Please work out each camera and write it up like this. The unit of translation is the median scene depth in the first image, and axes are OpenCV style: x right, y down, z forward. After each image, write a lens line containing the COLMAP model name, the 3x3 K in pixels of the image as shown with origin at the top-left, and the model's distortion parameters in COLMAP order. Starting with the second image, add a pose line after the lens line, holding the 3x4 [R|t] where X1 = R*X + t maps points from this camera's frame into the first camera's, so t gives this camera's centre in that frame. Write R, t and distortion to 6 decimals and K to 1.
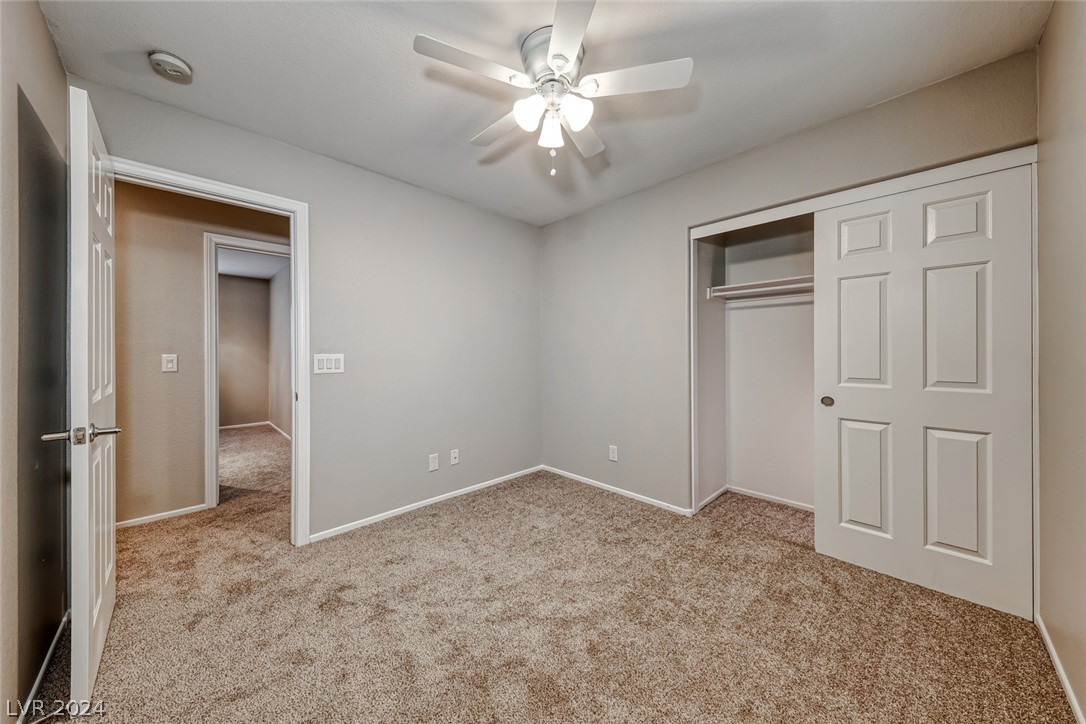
lens RADIAL K [[375.2, 0, 542.3], [0, 375.2, 360.0], [0, 0, 1]] dist [0.015755, -0.007338]
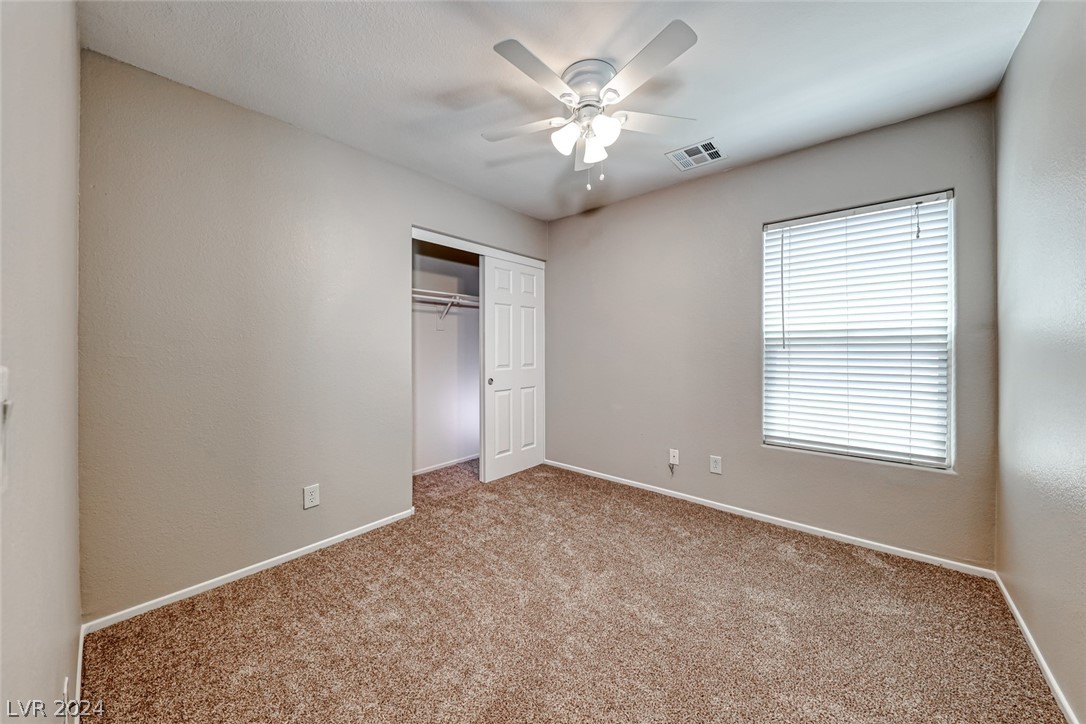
lens RADIAL K [[375.2, 0, 542.3], [0, 375.2, 360.0], [0, 0, 1]] dist [0.015755, -0.007338]
pose [[-0.092393, -0.031408, 0.995227, -0.773651], [0.024795, 0.999120, 0.033832, -0.025600], [-0.995414, 0.027803, -0.091533, 0.906359]]
